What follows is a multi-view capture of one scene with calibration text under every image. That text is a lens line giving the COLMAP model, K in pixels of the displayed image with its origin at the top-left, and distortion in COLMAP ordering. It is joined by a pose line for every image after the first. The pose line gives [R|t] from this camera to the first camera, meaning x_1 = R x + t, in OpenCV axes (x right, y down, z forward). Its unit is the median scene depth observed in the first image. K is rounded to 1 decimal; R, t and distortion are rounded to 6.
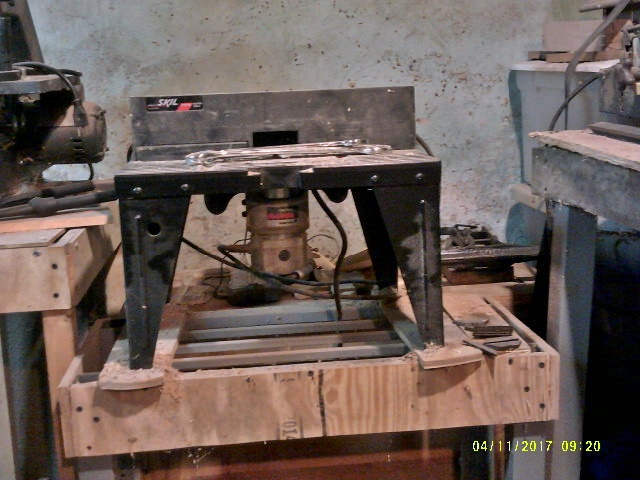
lens RADIAL K [[866.1, 0, 319.9], [0, 866.1, 203.8], [0, 0, 1]] dist [0.227868, -0.842403]
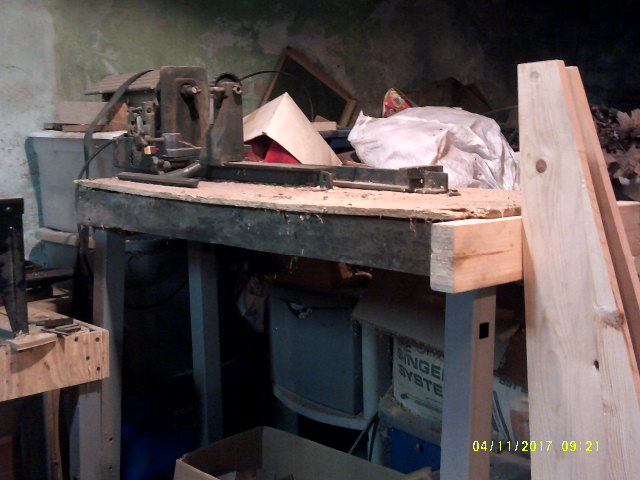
lens RADIAL K [[866.1, 0, 319.9], [0, 866.1, 203.8], [0, 0, 1]] dist [0.227868, -0.842403]
pose [[0.813028, -0.023461, 0.581752, -0.278915], [0.071643, 0.995626, -0.059973, 0.074390], [-0.577800, 0.090438, 0.811152, -0.391096]]
